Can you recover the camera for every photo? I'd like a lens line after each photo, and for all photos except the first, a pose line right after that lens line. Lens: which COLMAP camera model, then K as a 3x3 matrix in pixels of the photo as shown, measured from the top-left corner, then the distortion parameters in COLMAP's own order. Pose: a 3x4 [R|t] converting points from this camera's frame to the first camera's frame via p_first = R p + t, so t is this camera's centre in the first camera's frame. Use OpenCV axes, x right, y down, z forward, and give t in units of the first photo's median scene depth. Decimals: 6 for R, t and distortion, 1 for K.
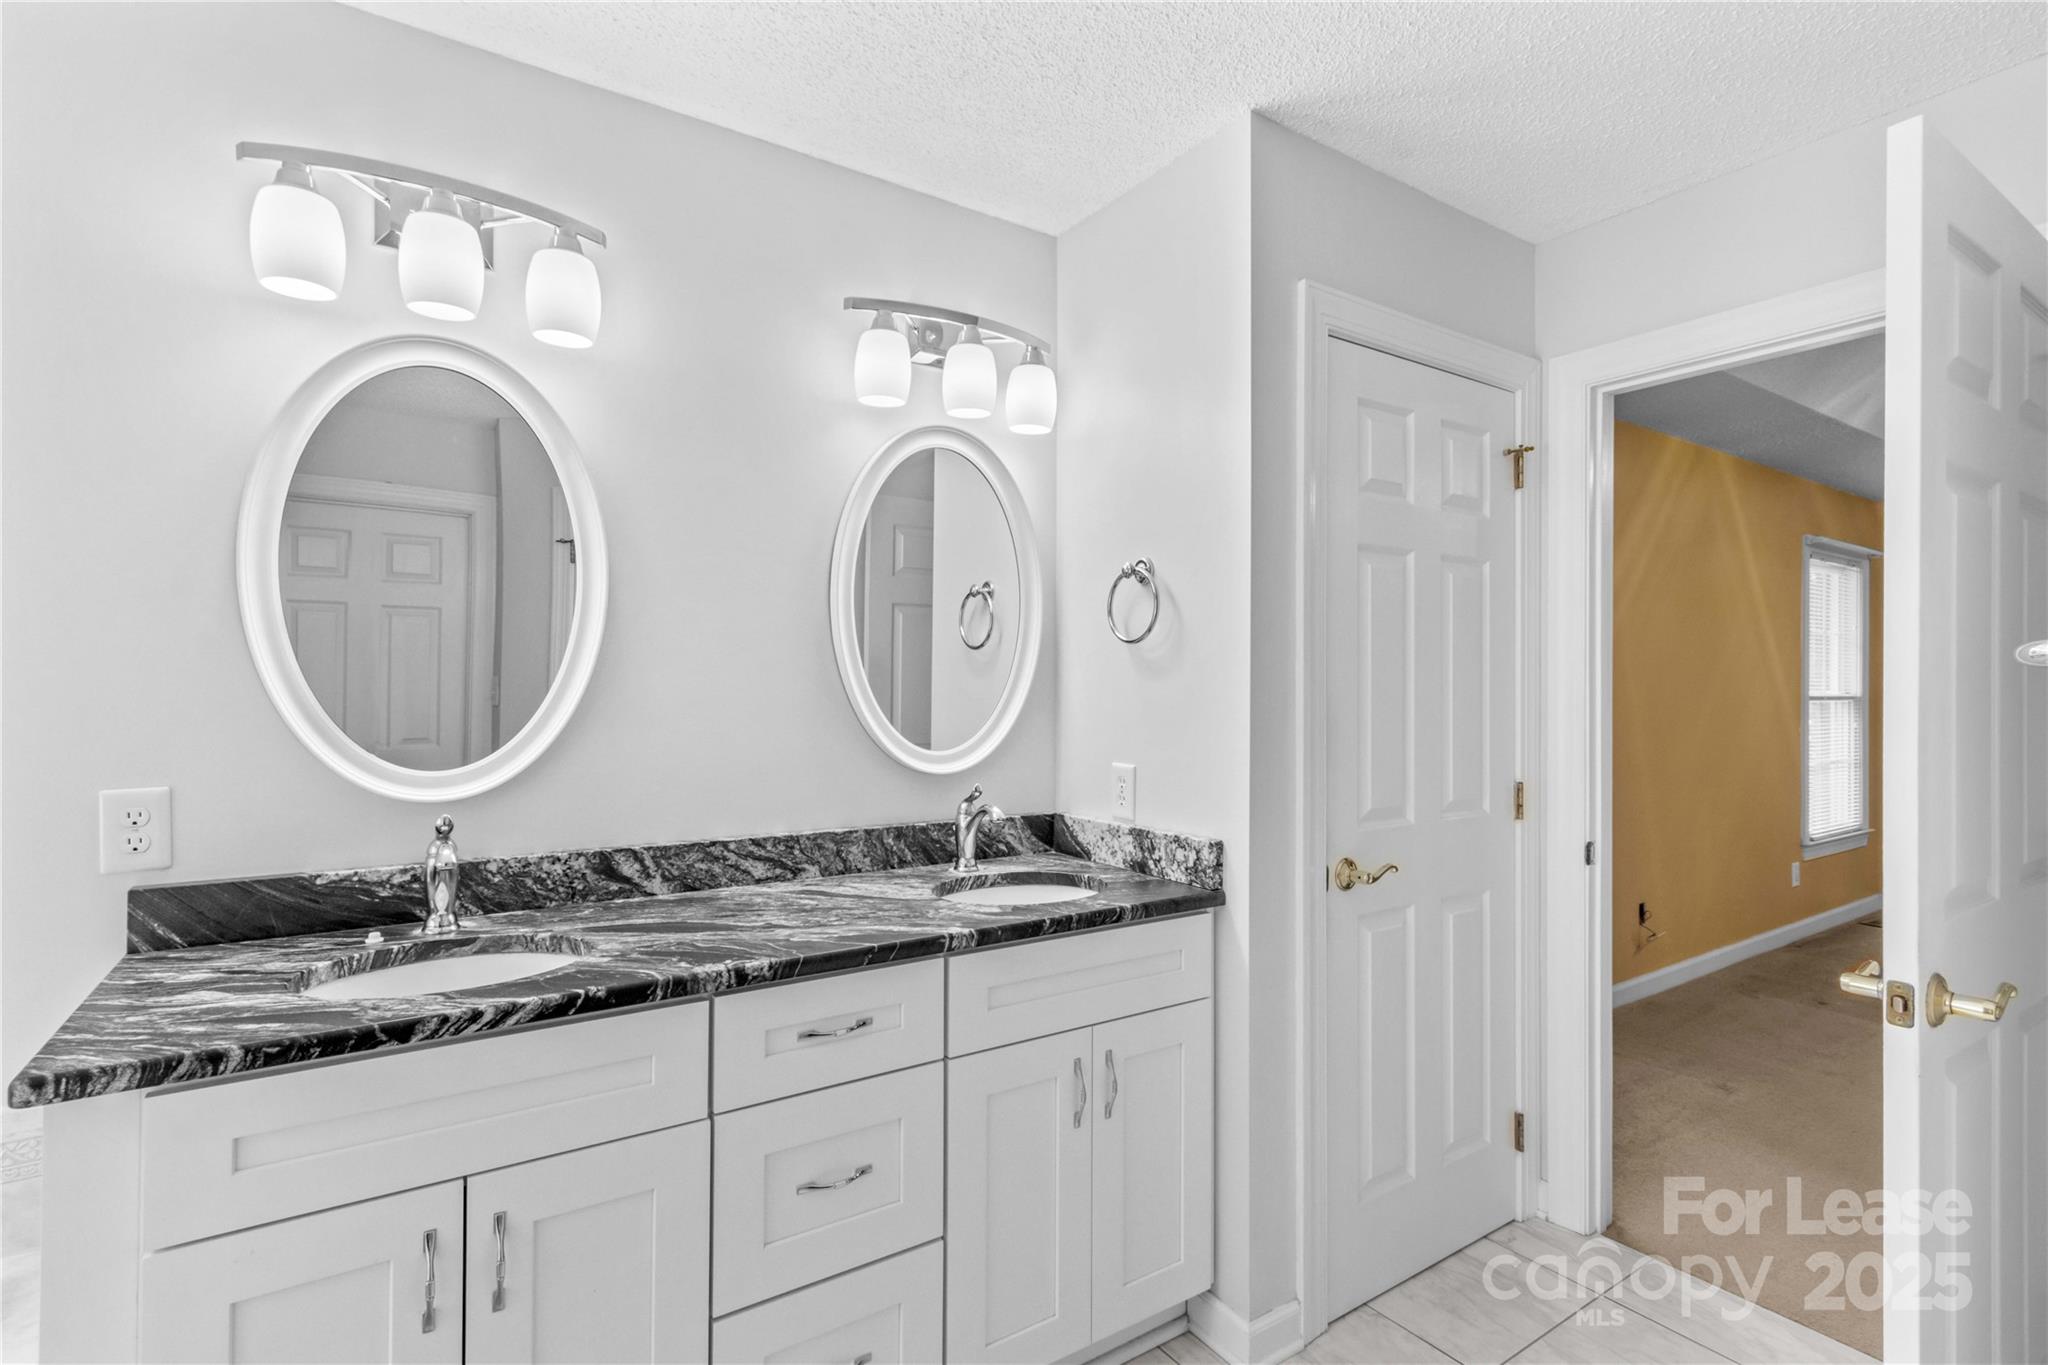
lens RADIAL K [[962.2, 0, 1019.5], [0, 962.2, 692.8], [0, 0, 1]] dist [0.004454, -0.000857]
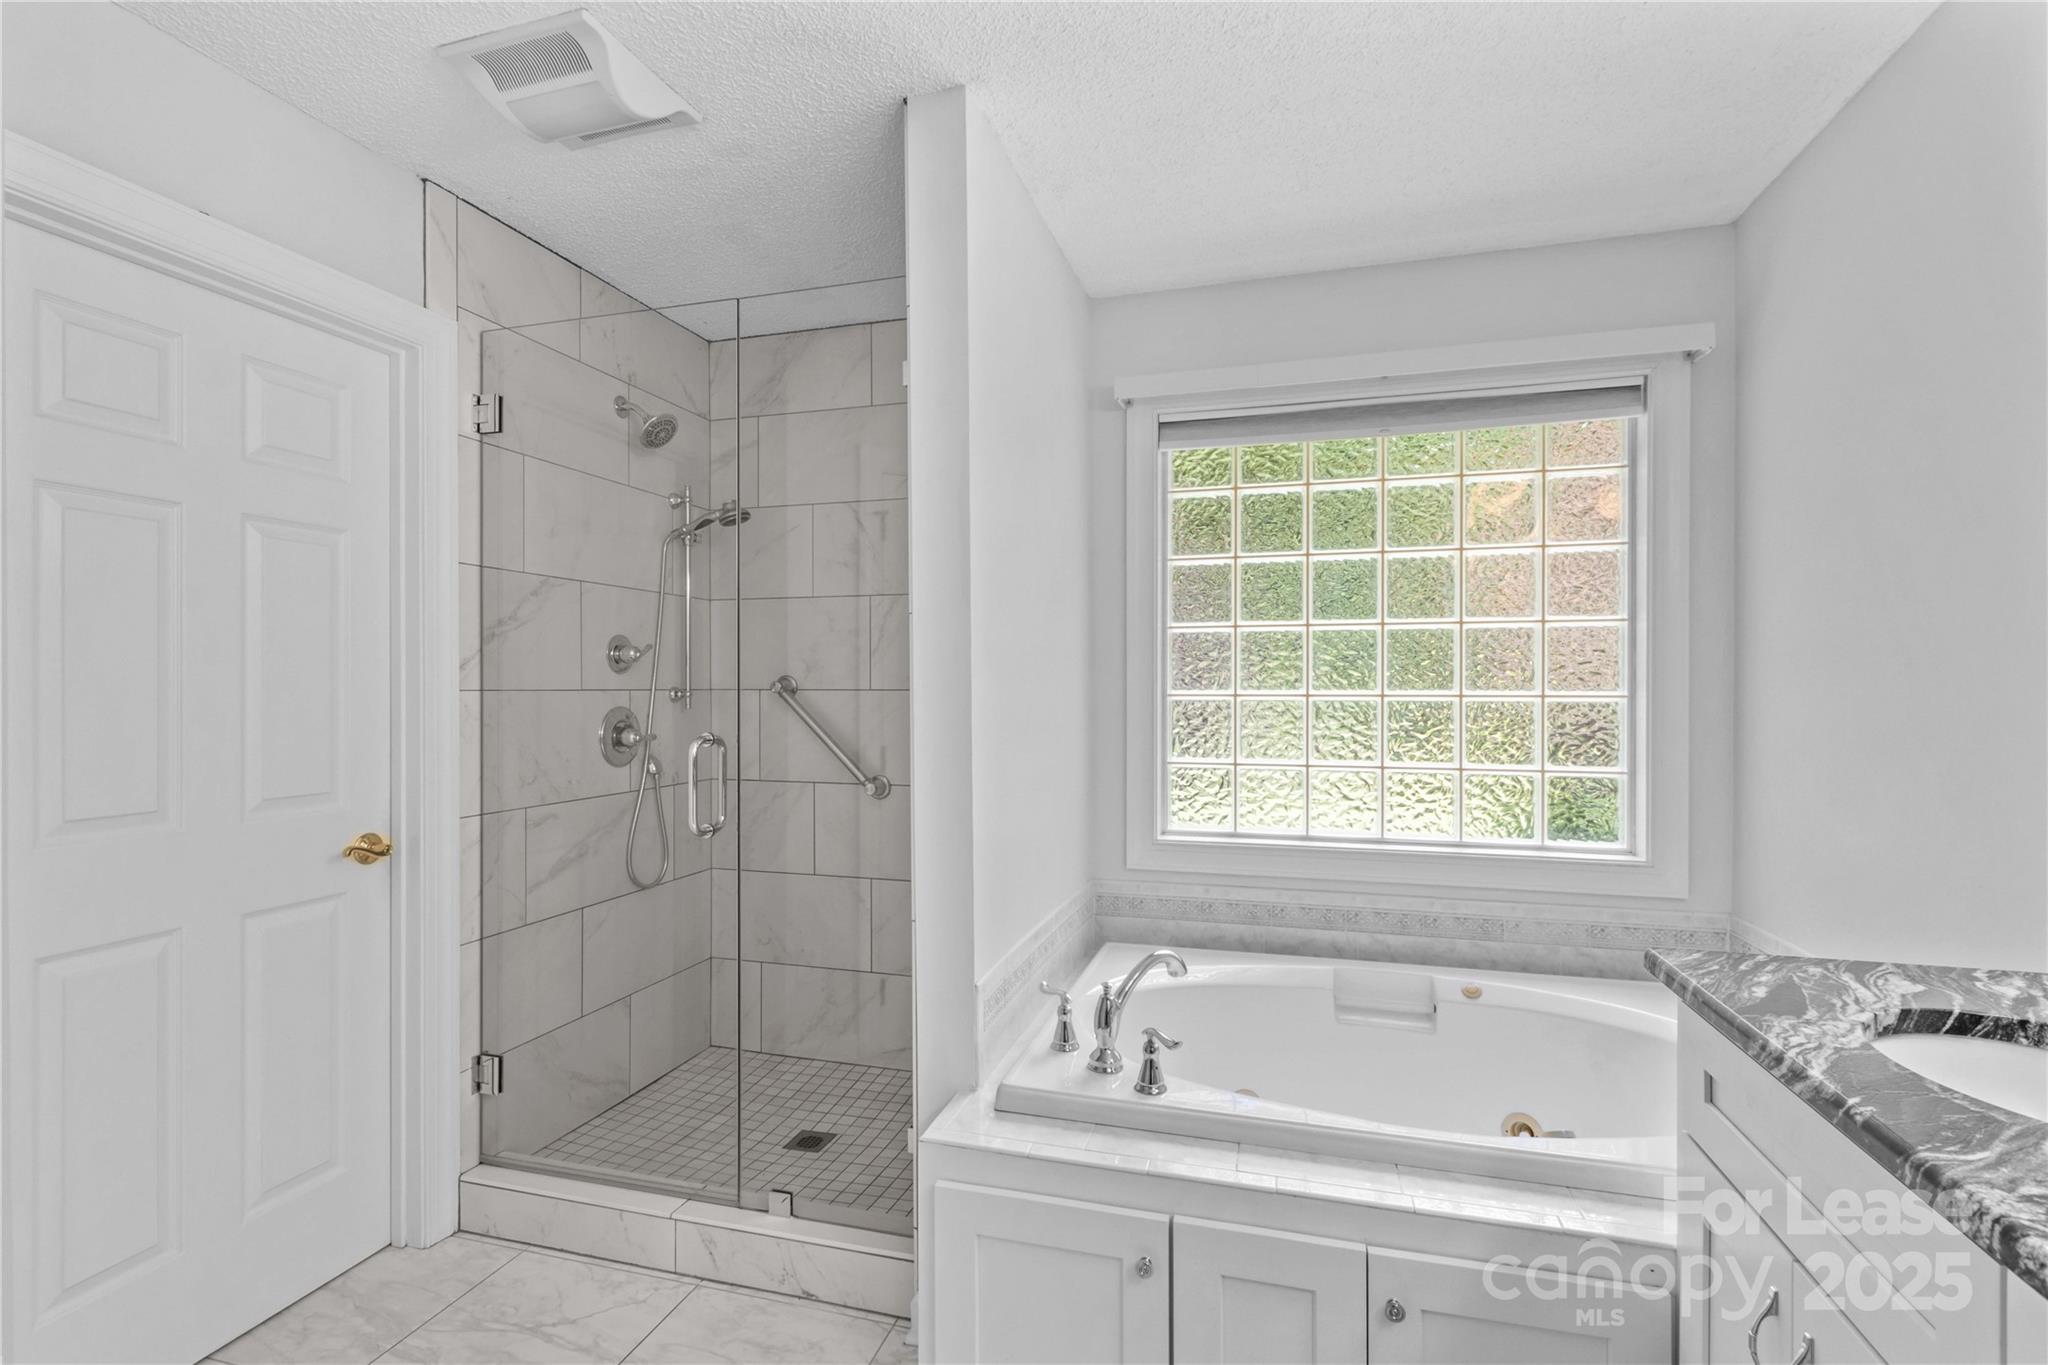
lens RADIAL K [[962.2, 0, 1019.5], [0, 962.2, 692.8], [0, 0, 1]] dist [0.004454, -0.000857]
pose [[-0.763616, -0.002134, -0.645667, 0.301271], [-0.009097, 0.999931, 0.007454, 0.014067], [0.645606, 0.011565, -0.763583, 0.782710]]
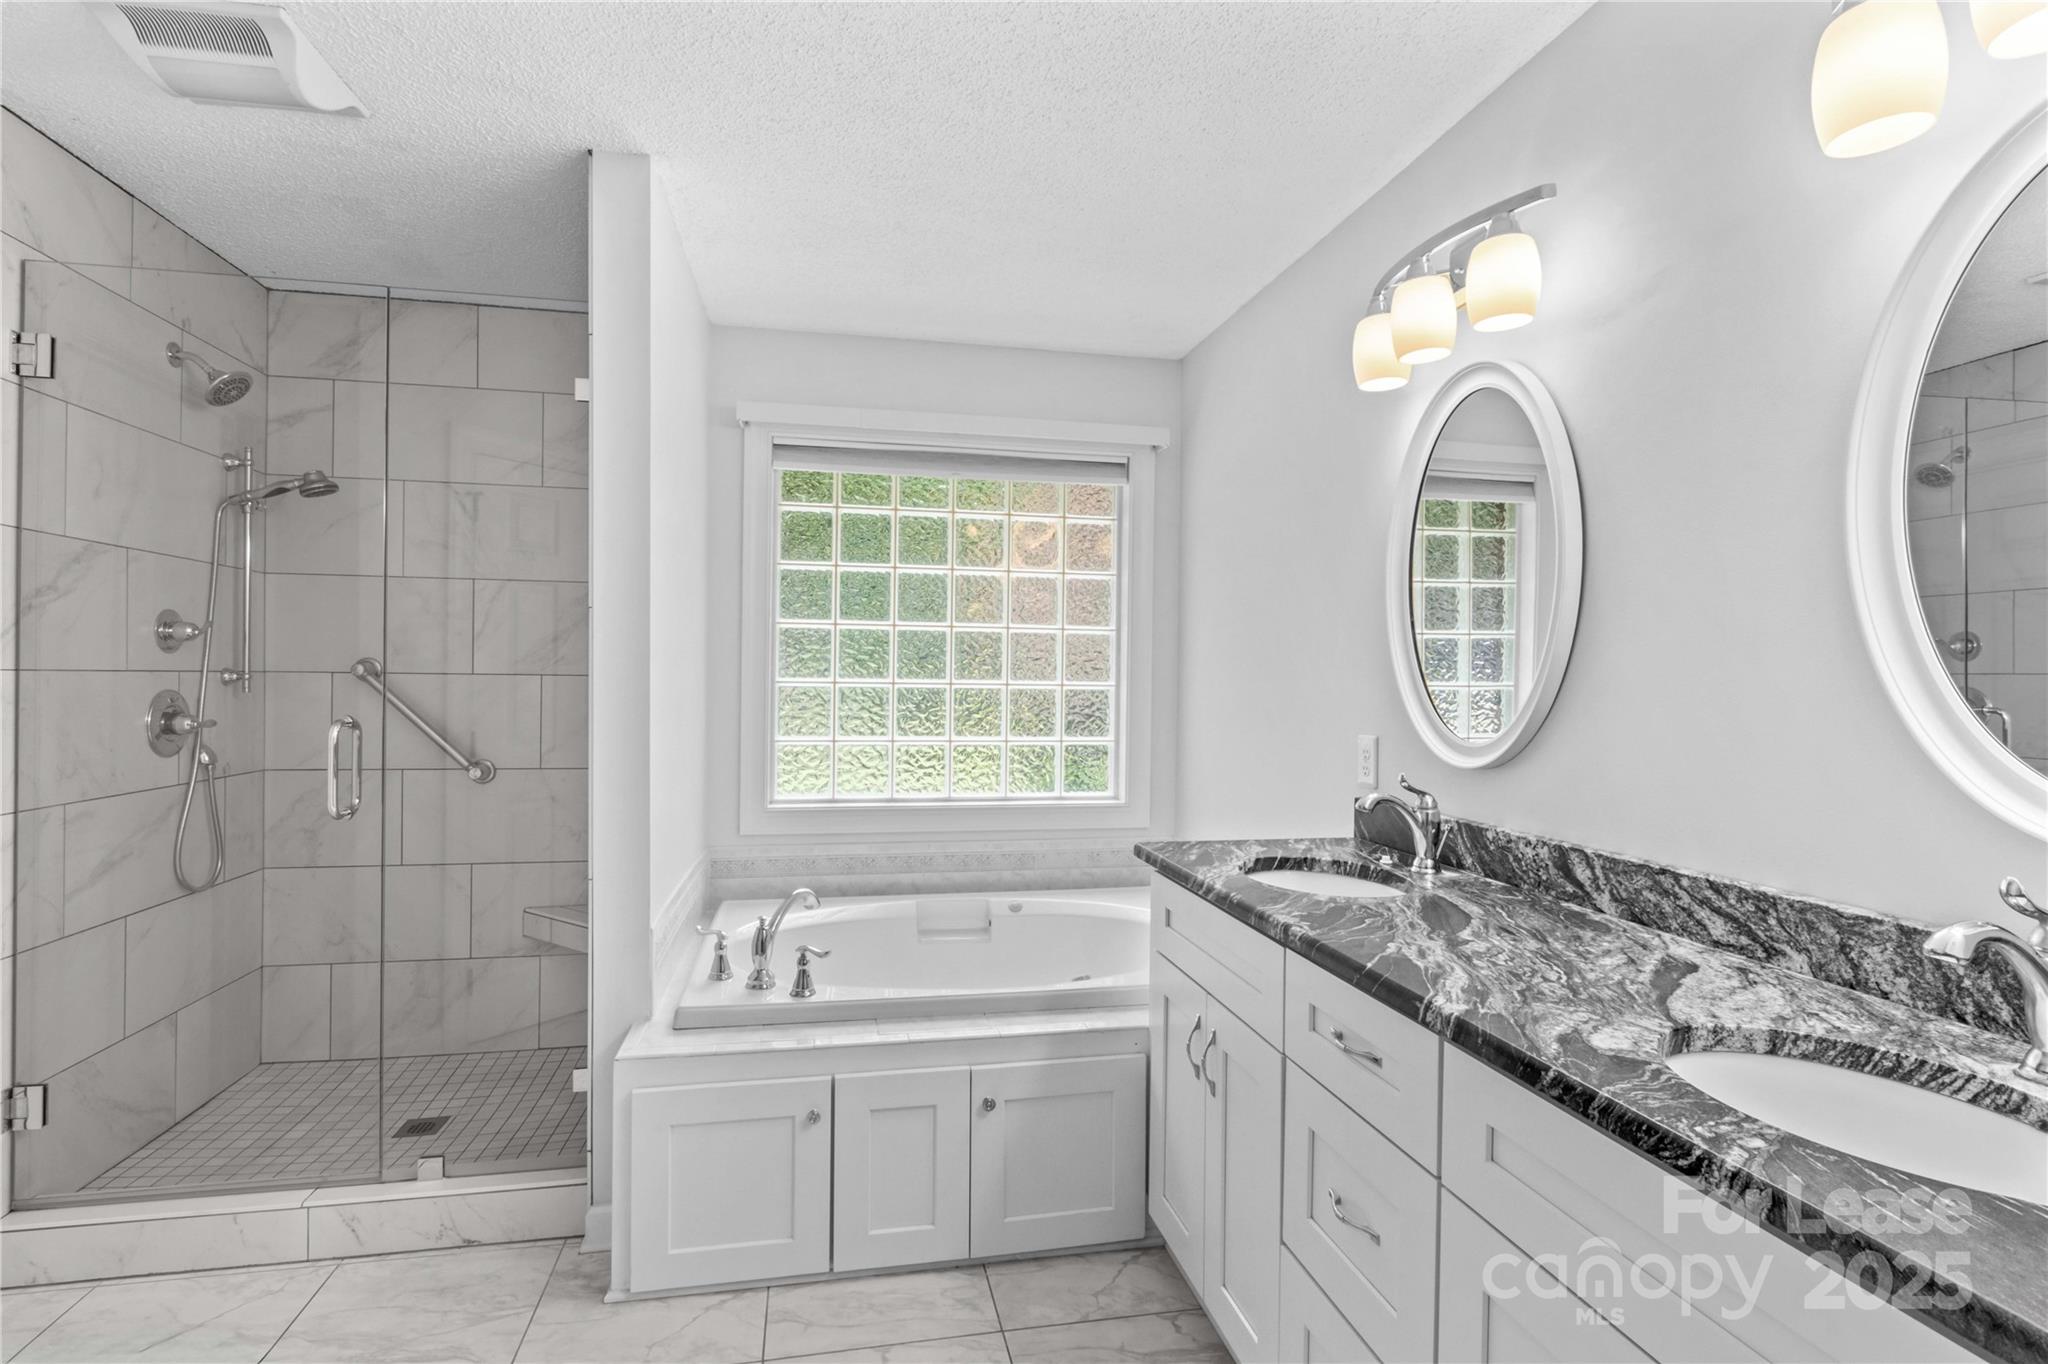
lens RADIAL K [[962.2, 0, 1019.5], [0, 962.2, 692.3], [0, 0, 1]] dist [0.004454, -0.000857]
pose [[-0.377406, 0.003348, -0.926042, 0.596564], [-0.019781, 0.999736, 0.011676, 0.016818], [0.925837, 0.022725, -0.377240, 0.838856]]
